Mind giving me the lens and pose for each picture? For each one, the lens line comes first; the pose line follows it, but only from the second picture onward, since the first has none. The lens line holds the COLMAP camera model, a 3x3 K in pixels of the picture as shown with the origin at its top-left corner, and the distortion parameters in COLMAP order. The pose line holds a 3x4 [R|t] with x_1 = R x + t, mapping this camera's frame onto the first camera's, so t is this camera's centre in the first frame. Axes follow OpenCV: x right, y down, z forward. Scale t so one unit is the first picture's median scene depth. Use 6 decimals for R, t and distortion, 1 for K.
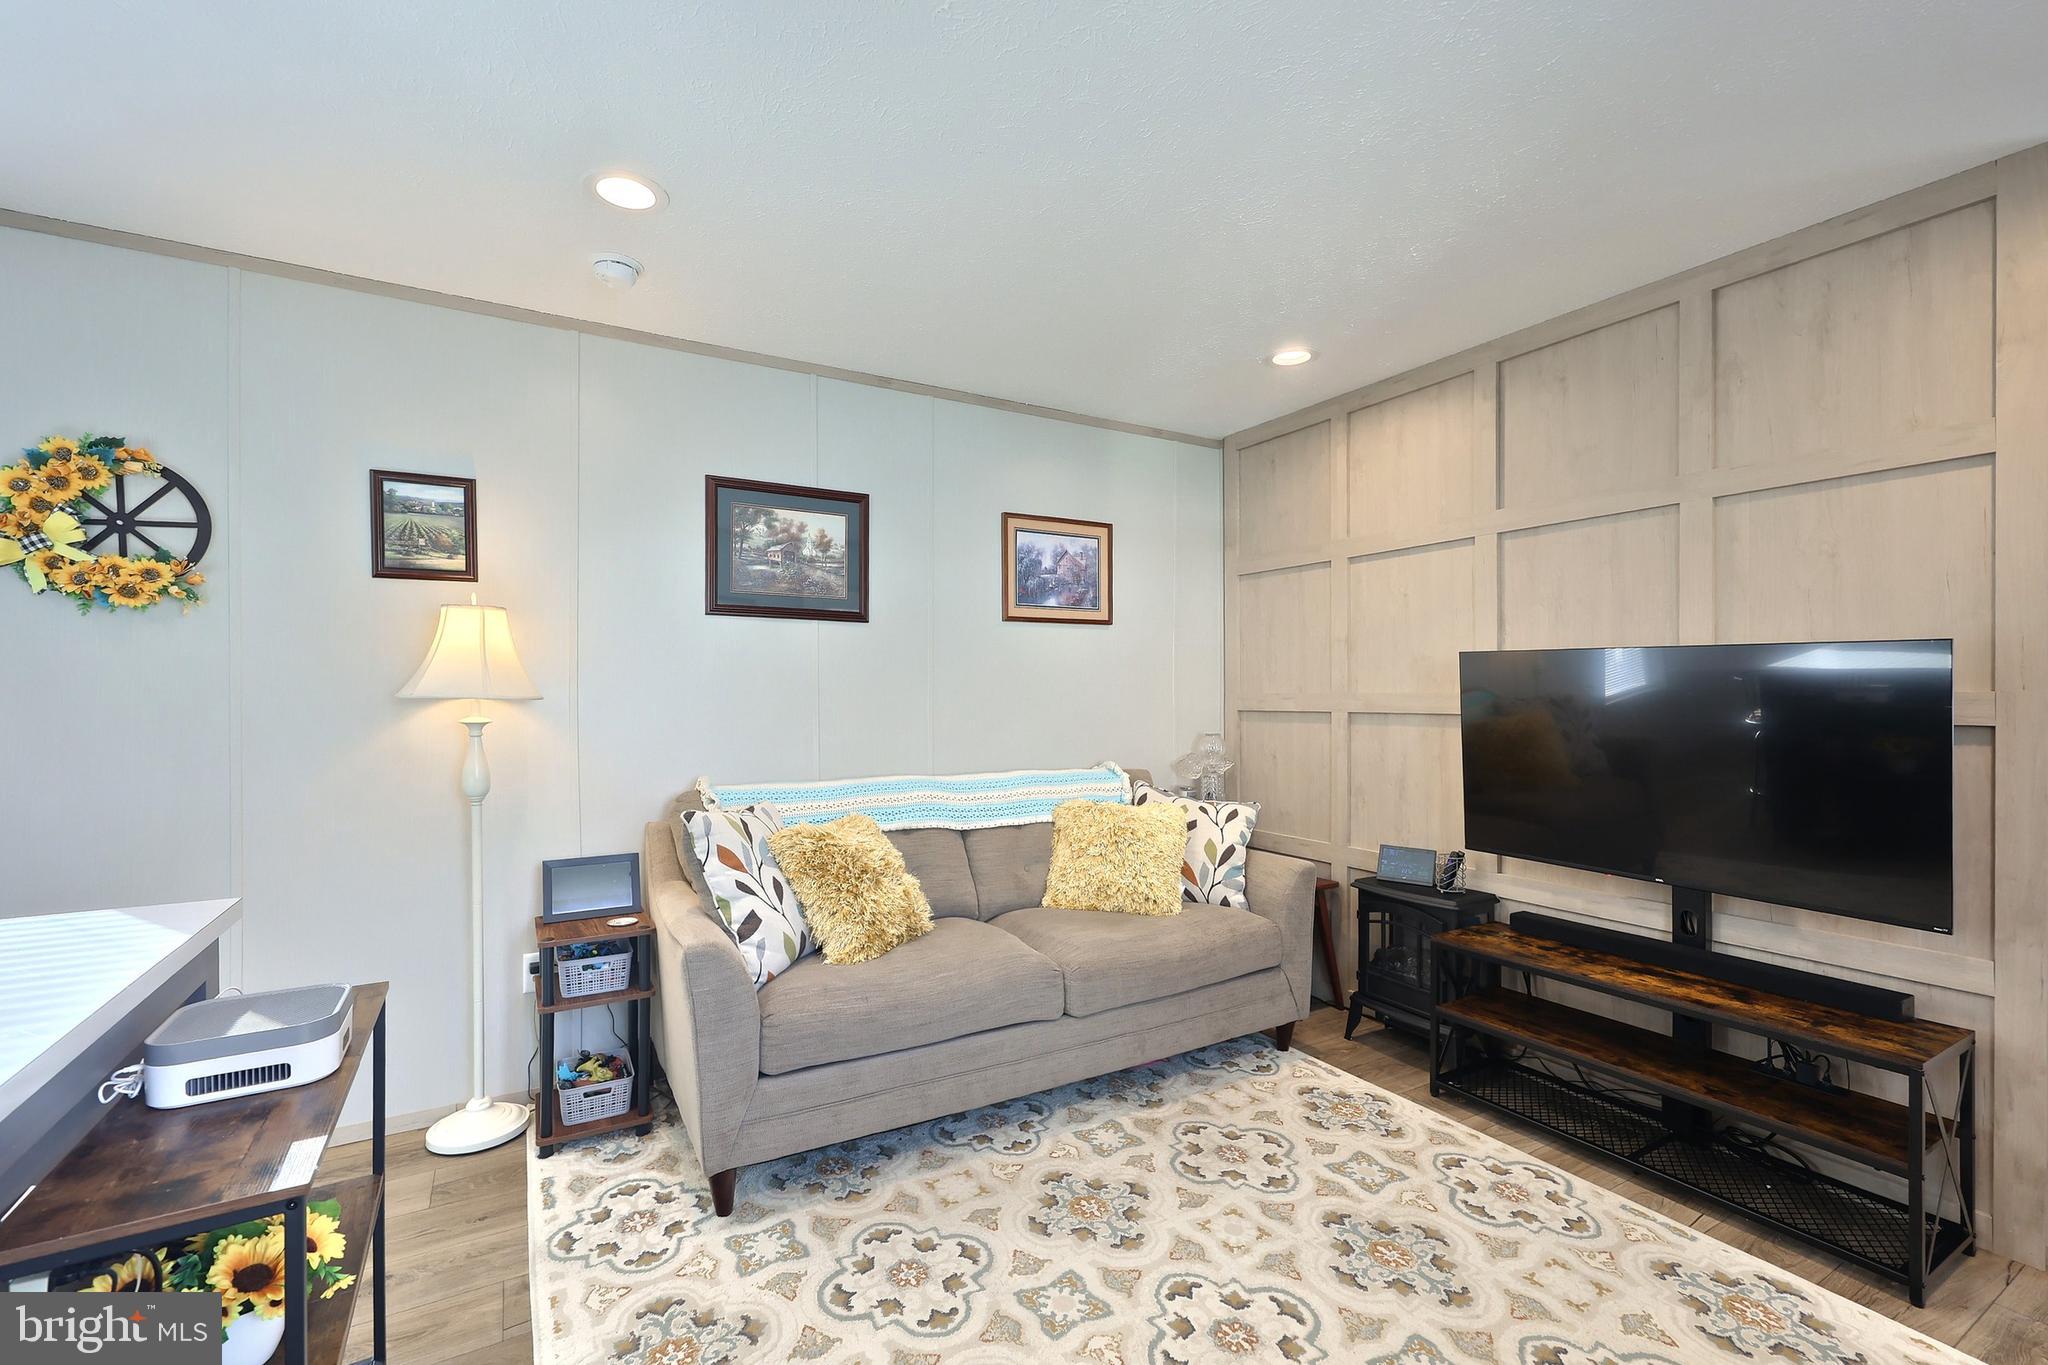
lens RADIAL K [[869.2, 0, 1018.9], [0, 869.2, 697.2], [0, 0, 1]] dist [0.001517, 0.000143]
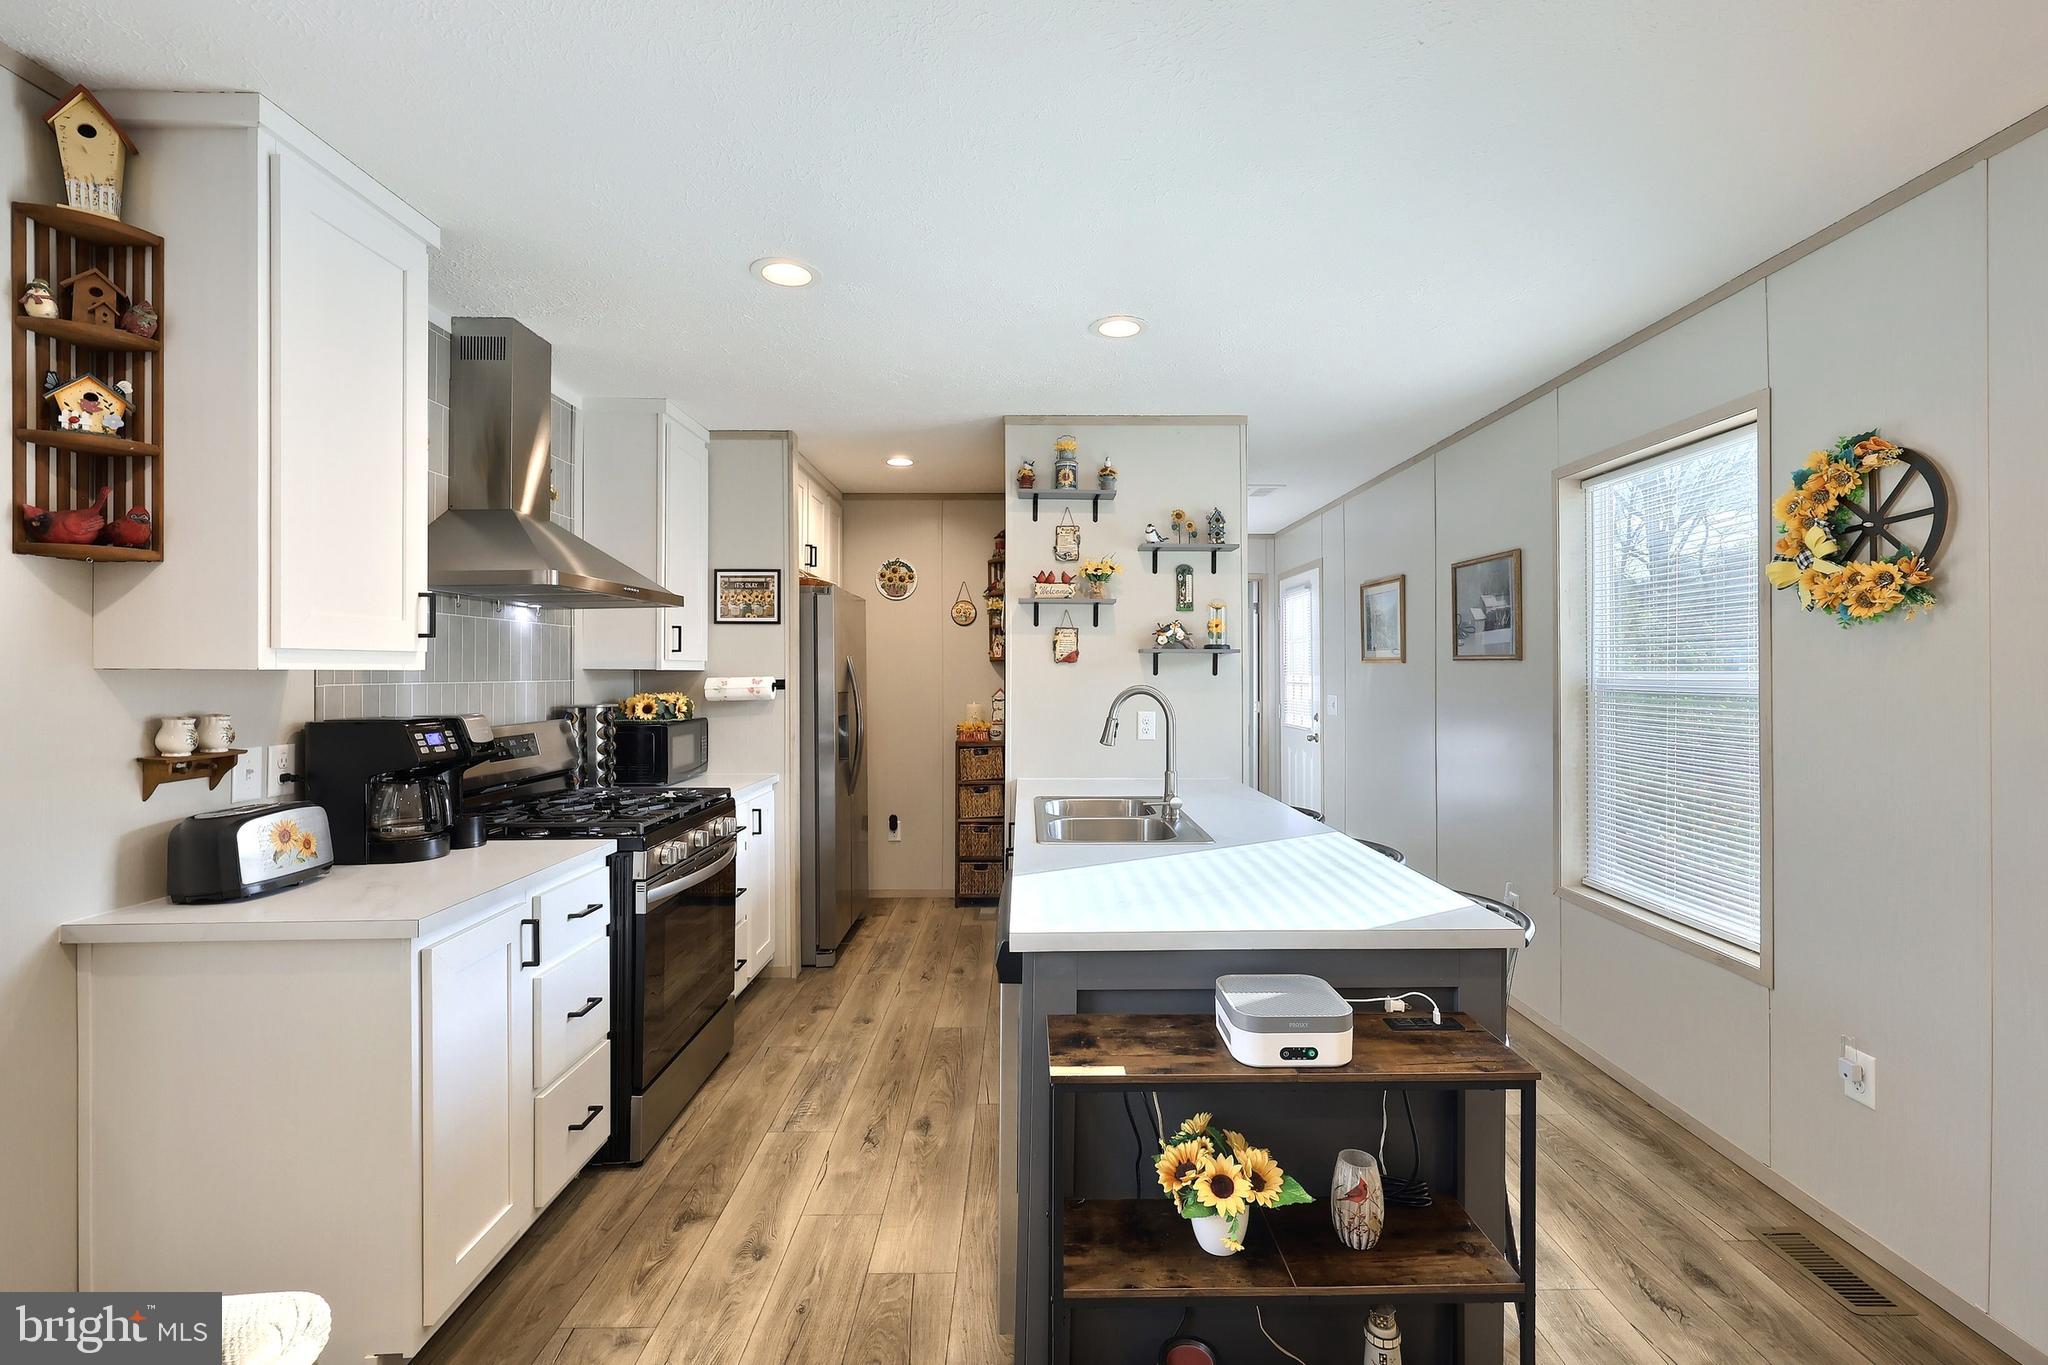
lens RADIAL K [[883.5, 0, 1044.5], [0, 883.5, 667.7], [0, 0, 1]] dist [-0.001628, -0.000170]
pose [[-0.485271, 0.000259, -0.874363, 0.185596], [0.000341, 1.000000, 0.000107, -0.050128], [0.874363, -0.000246, -0.485272, 0.675057]]
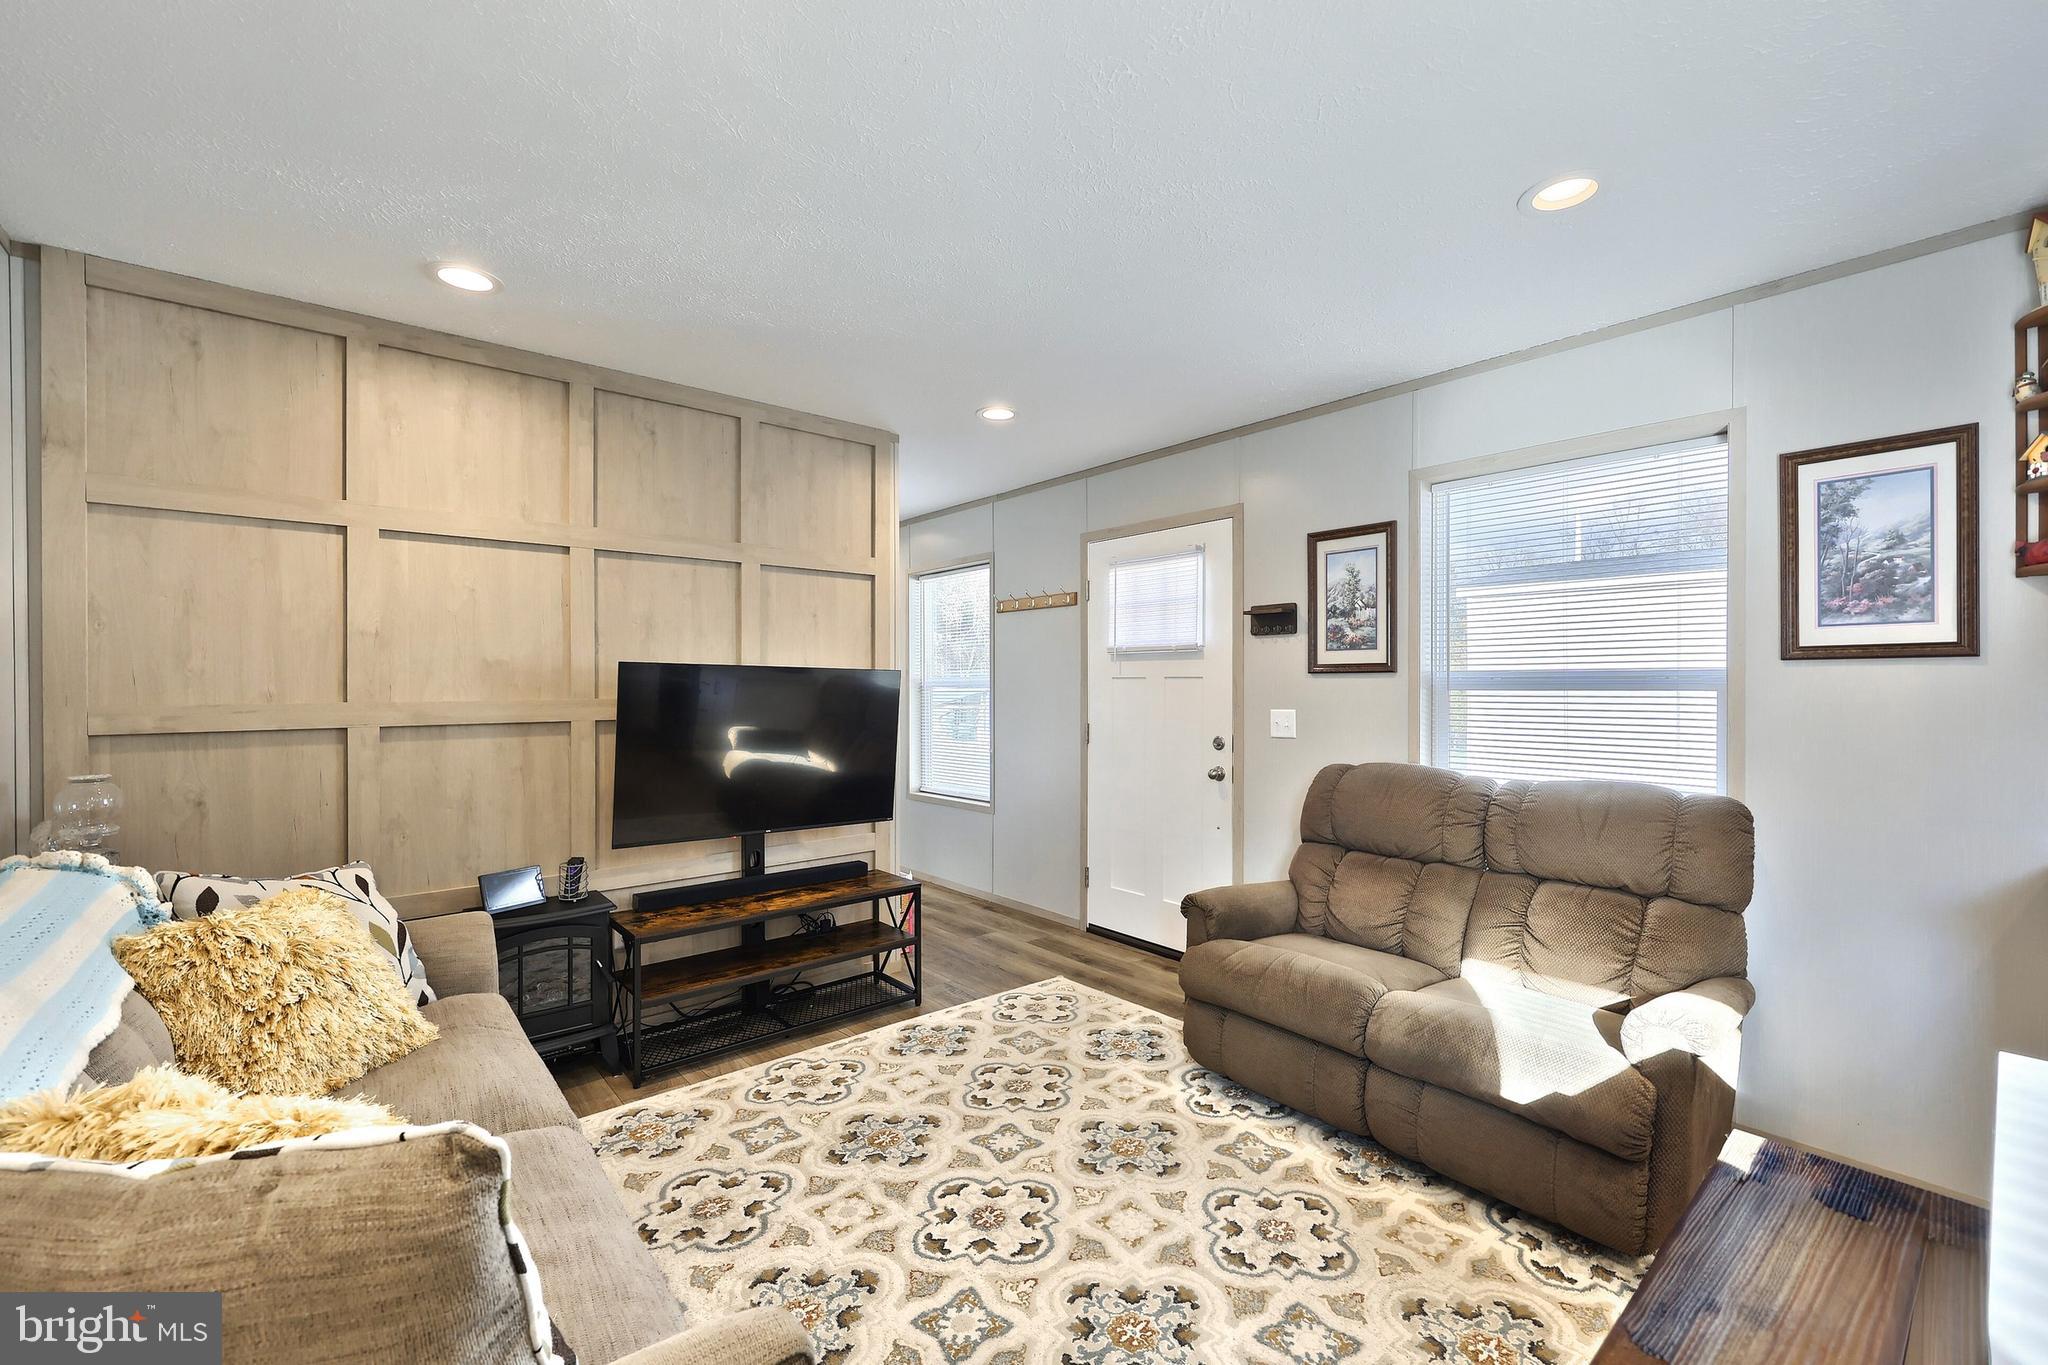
lens RADIAL K [[857.9, 0, 1010.7], [0, 857.9, 687.9], [0, 0, 1]] dist [0.000112, -0.000229]
pose [[-0.164280, -0.006066, 0.986395, -0.725736], [0.004740, 0.999965, 0.006939, -0.030805], [-0.986402, 0.005815, -0.164246, 0.865076]]
